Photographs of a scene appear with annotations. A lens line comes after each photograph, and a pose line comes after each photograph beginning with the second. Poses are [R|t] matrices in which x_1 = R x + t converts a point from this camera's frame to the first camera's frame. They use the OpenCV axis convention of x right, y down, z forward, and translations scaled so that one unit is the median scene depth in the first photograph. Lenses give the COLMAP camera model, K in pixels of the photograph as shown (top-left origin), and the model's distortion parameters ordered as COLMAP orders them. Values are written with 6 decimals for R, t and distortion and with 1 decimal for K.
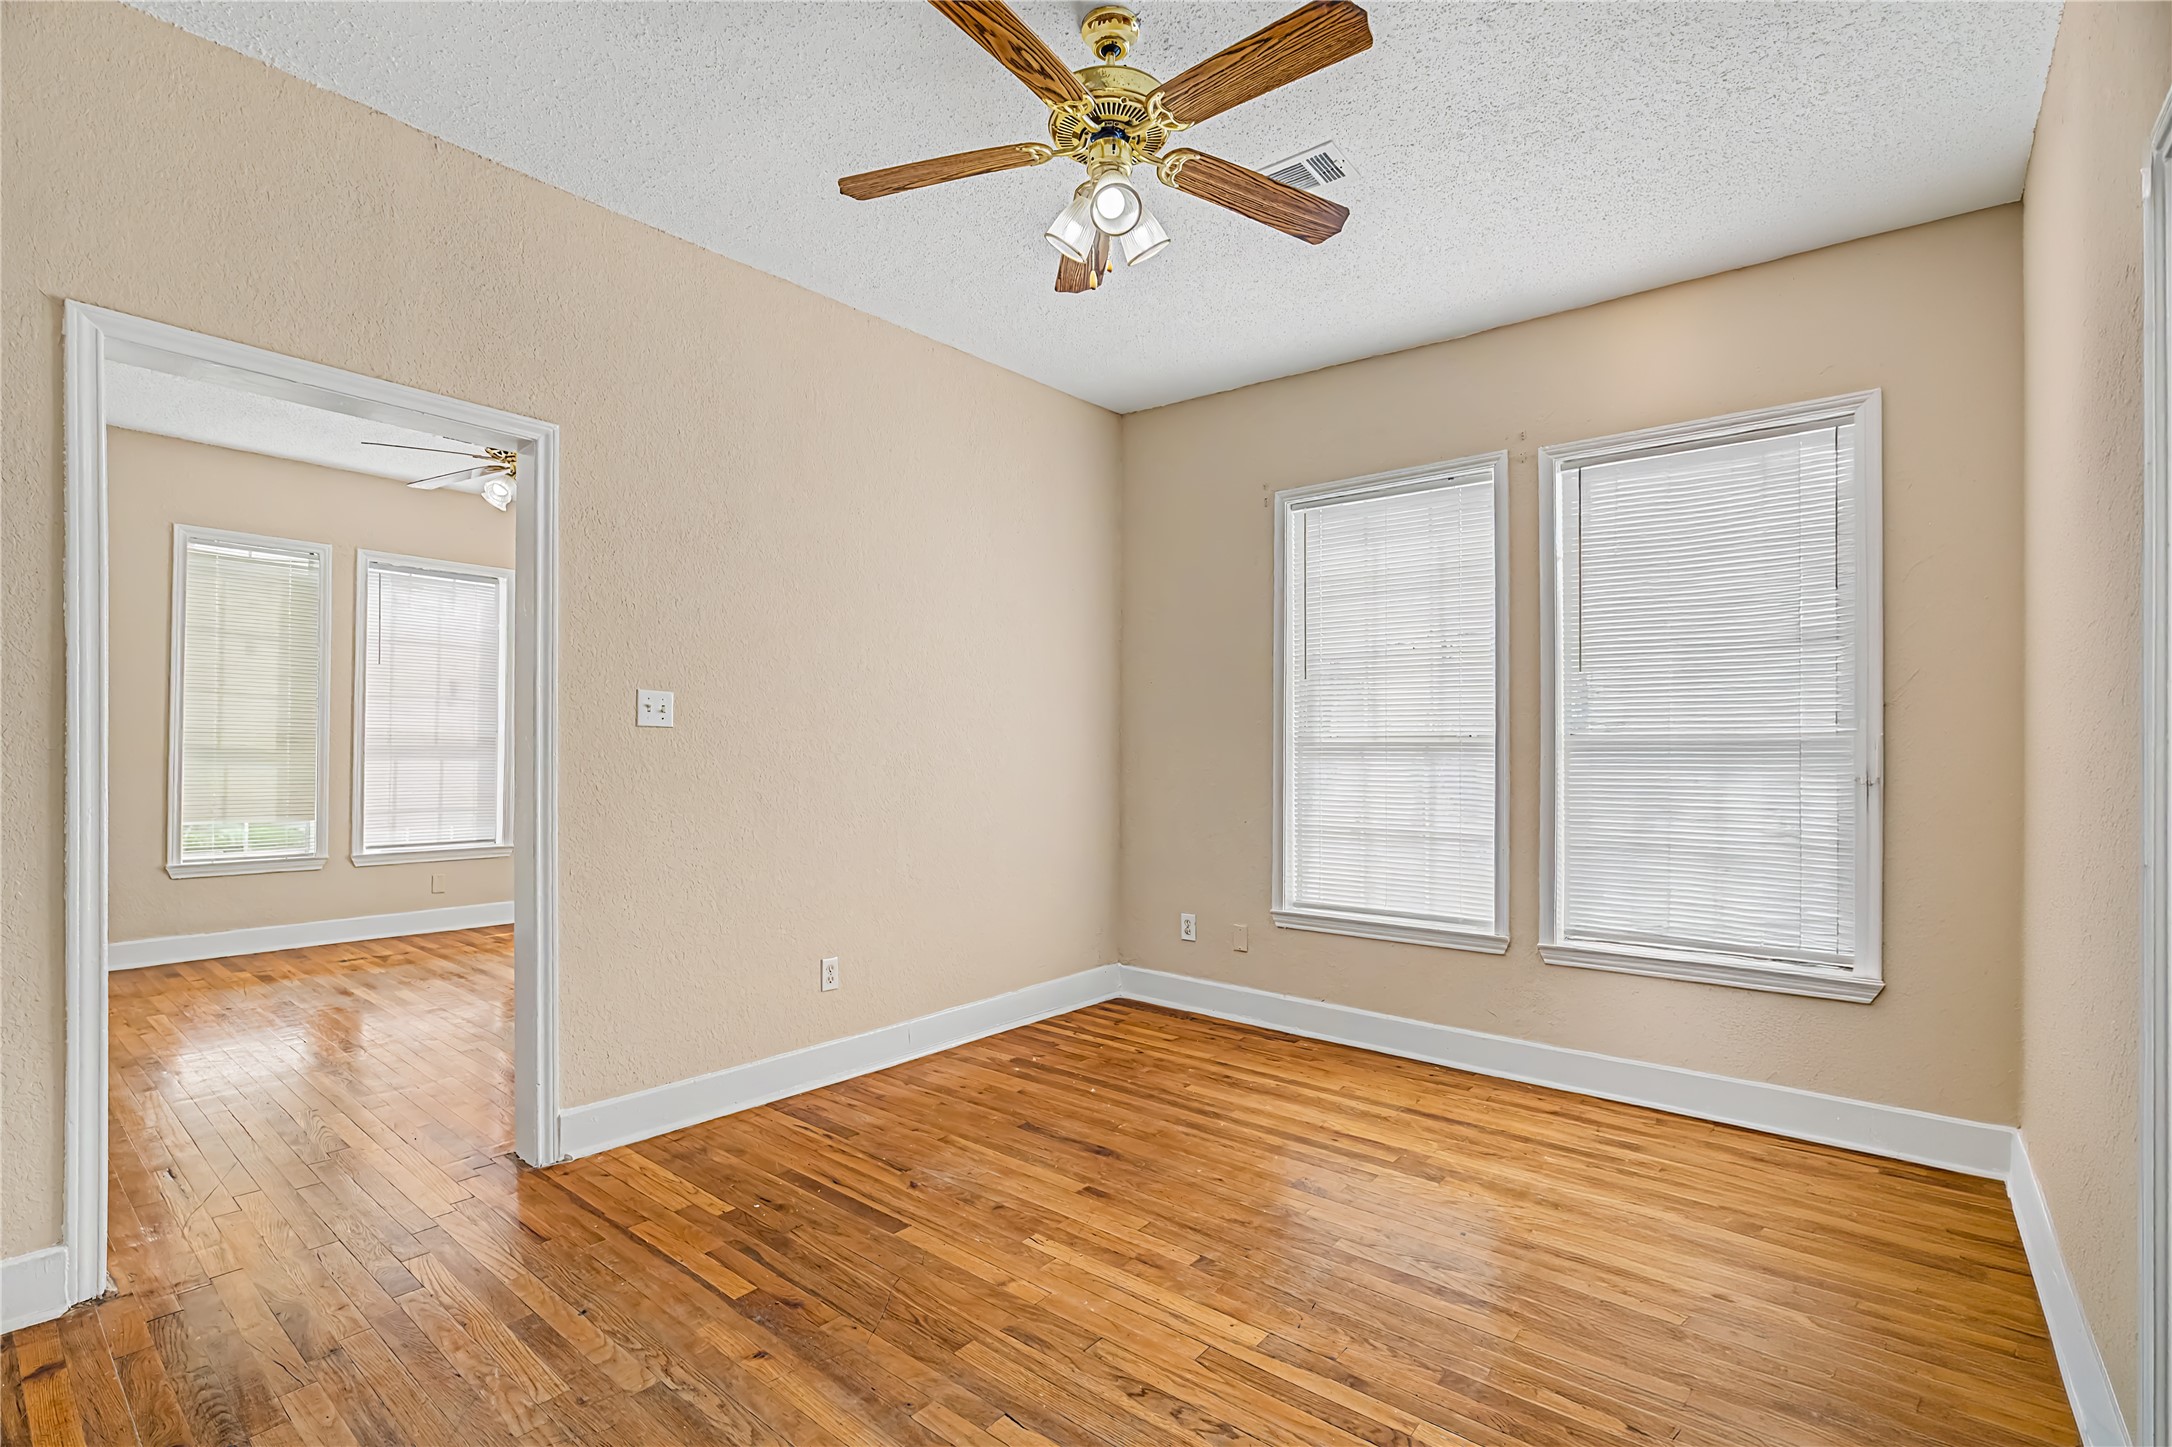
lens RADIAL K [[976.3, 0, 1099.0], [0, 976.3, 738.1], [0, 0, 1]] dist [-0.010179, 0.001054]
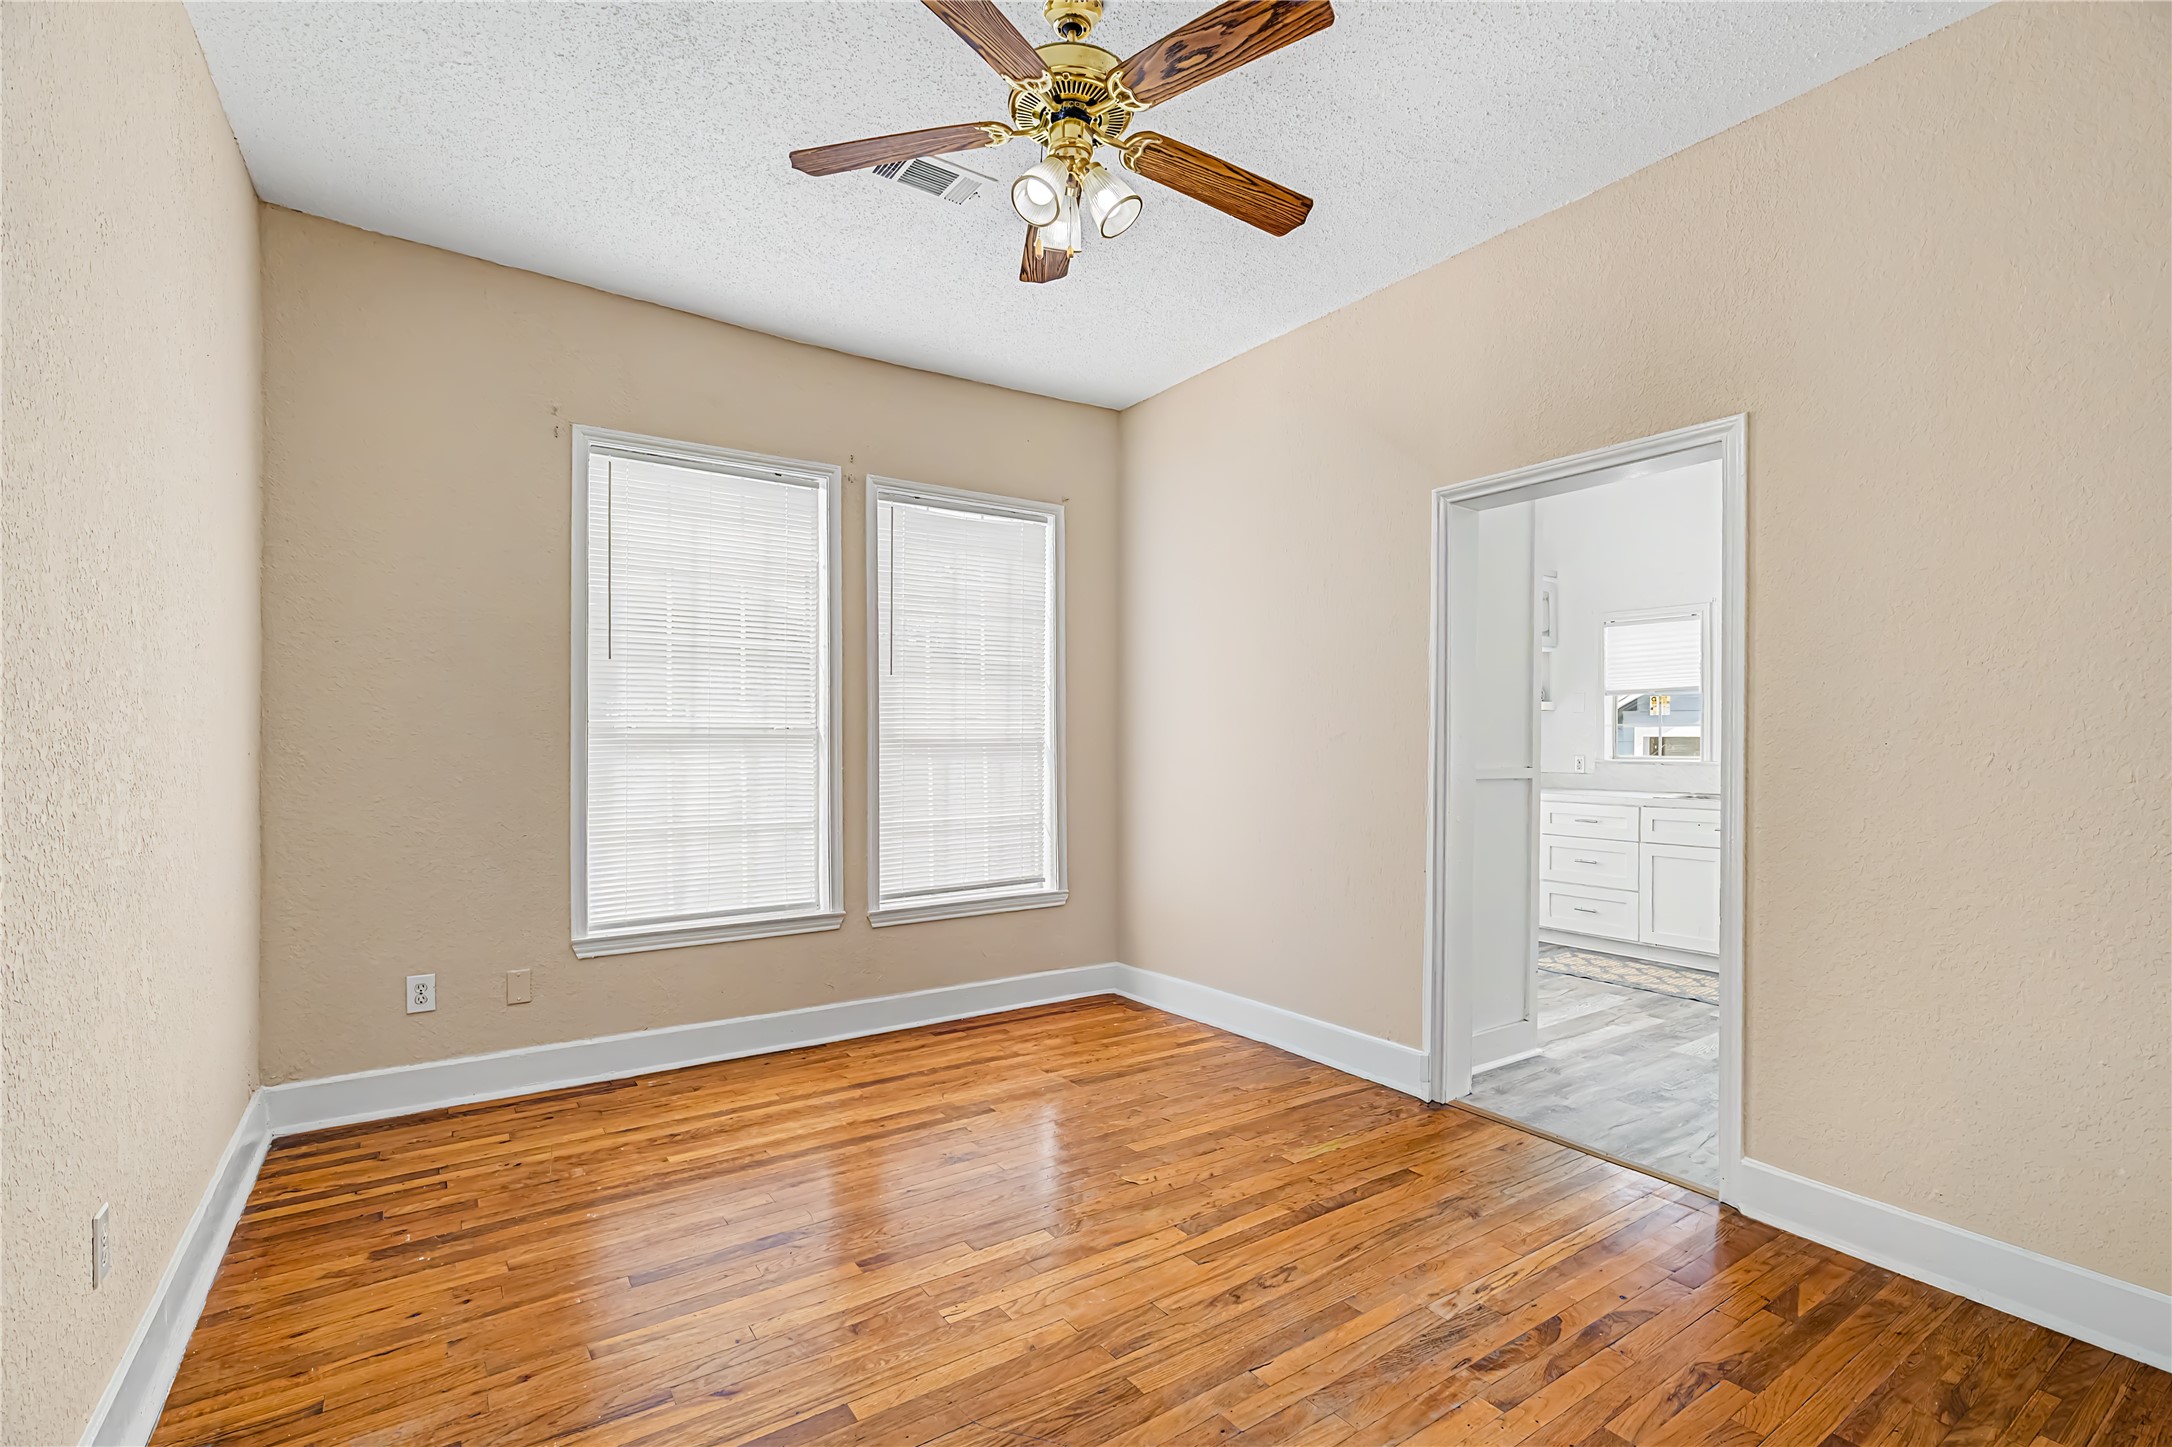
lens RADIAL K [[976.3, 0, 1099.0], [0, 976.3, 738.1], [0, 0, 1]] dist [-0.010179, 0.001054]
pose [[0.280356, -0.000748, 0.959896, -0.555312], [-0.009862, 0.999945, 0.003660, 0.001748], [-0.959846, -0.010492, 0.280333, 0.416388]]
